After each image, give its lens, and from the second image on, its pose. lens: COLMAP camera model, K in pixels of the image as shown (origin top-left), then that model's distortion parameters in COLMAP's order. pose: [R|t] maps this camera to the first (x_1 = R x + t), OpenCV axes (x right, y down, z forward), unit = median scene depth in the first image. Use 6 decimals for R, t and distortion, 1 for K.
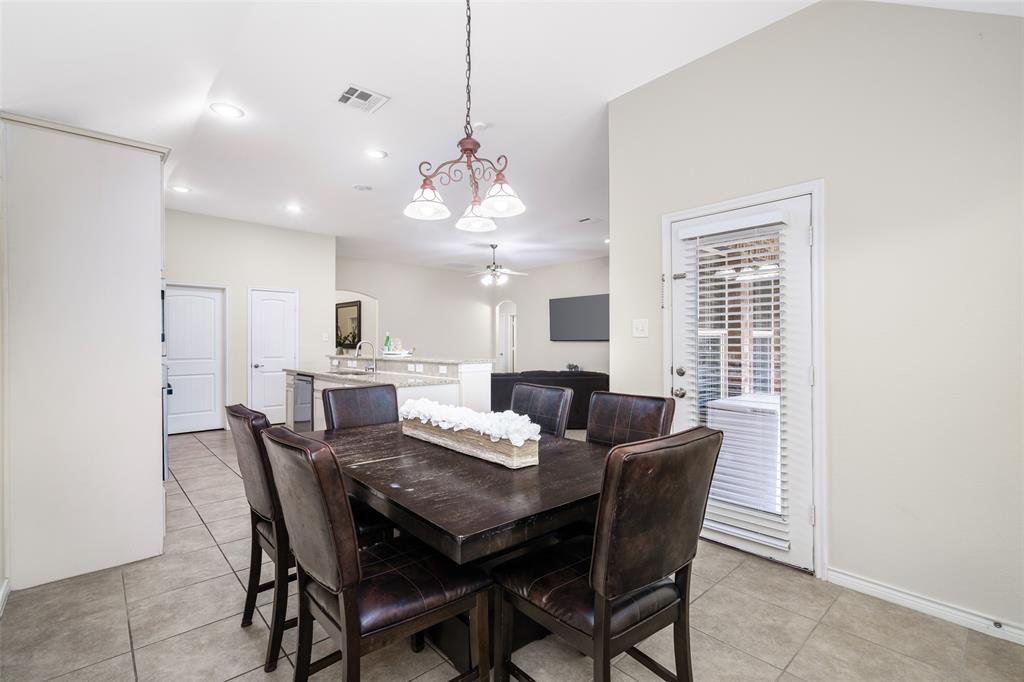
lens RADIAL K [[464.9, 0, 511.6], [0, 464.9, 342.4], [0, 0, 1]] dist [-0.002505, 0.000647]
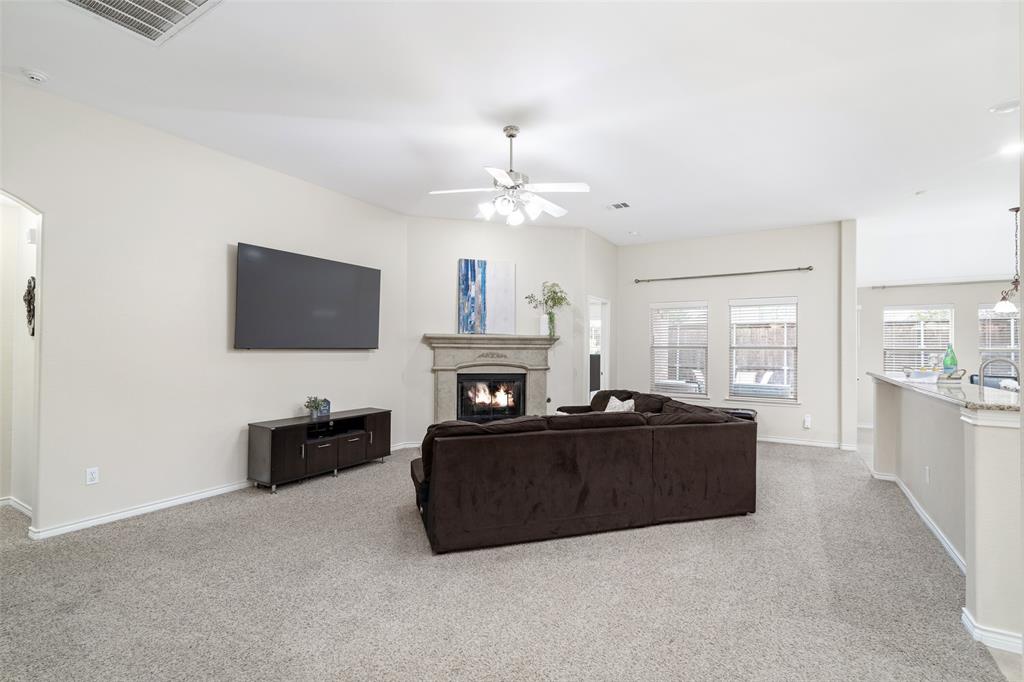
lens RADIAL K [[464.9, 0, 511.6], [0, 464.9, 342.4], [0, 0, 1]] dist [-0.002505, 0.000647]
pose [[-0.281578, 0.013204, 0.959447, -0.442831], [-0.006962, 0.999851, -0.015803, -0.005053], [-0.959513, -0.011129, -0.281444, 1.106693]]
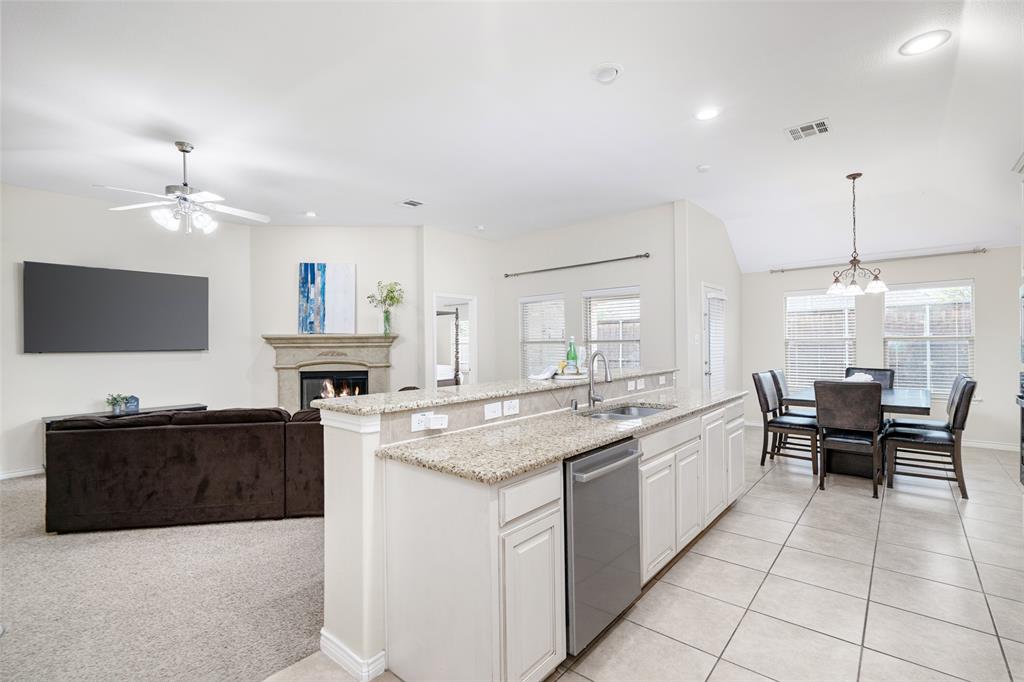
lens RADIAL K [[464.9, 0, 511.6], [0, 464.9, 342.4], [0, 0, 1]] dist [-0.002505, 0.000647]
pose [[-0.120554, 0.008100, 0.992674, -0.526884], [0.011380, 0.999912, -0.006777, -0.006337], [-0.992642, 0.010480, -0.120635, 0.727991]]
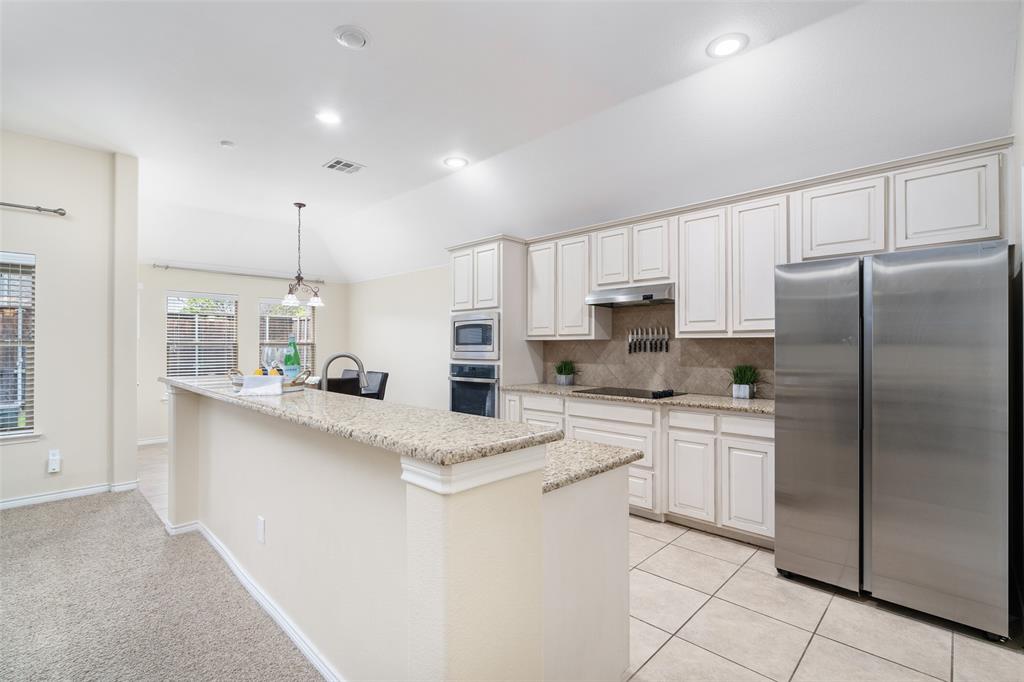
lens RADIAL K [[464.9, 0, 511.6], [0, 464.9, 342.4], [0, 0, 1]] dist [-0.002505, 0.000647]
pose [[-0.998358, 0.003017, -0.057203, -0.283496], [0.003424, 0.999969, -0.007031, -0.005832], [0.057180, -0.007215, -0.998338, 0.922027]]
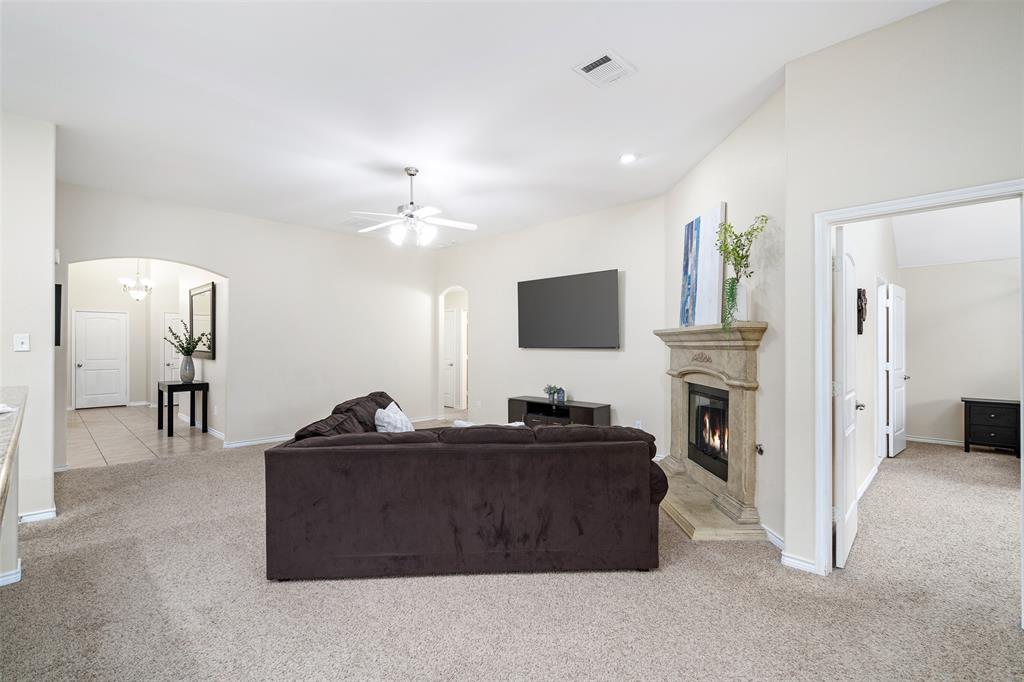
lens RADIAL K [[464.9, 0, 511.6], [0, 464.9, 342.4], [0, 0, 1]] dist [-0.002505, 0.000647]
pose [[0.998209, 0.003454, 0.059723, 0.044386], [-0.003171, 0.999983, -0.004828, -0.009319], [-0.059739, 0.004630, 0.998203, 0.460447]]
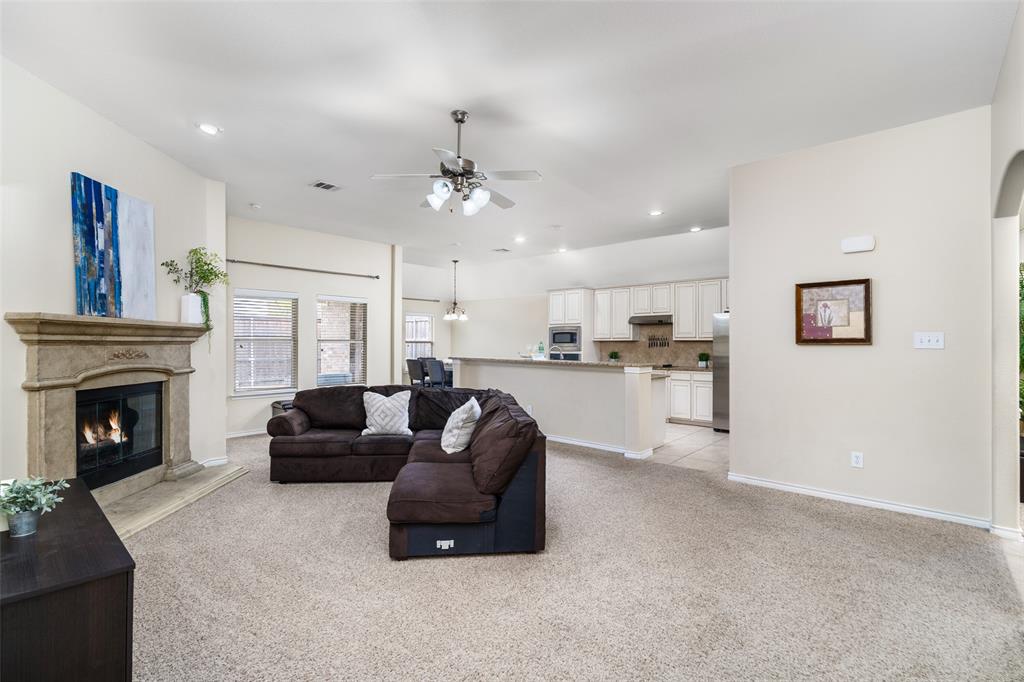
lens RADIAL K [[464.9, 0, 511.6], [0, 464.9, 342.4], [0, 0, 1]] dist [-0.002505, 0.000647]
pose [[-0.994587, -0.000314, -0.103906, -0.040032], [-0.000256, 1.000000, -0.000573, -0.007320], [0.103906, -0.000544, -0.994587, 1.396748]]
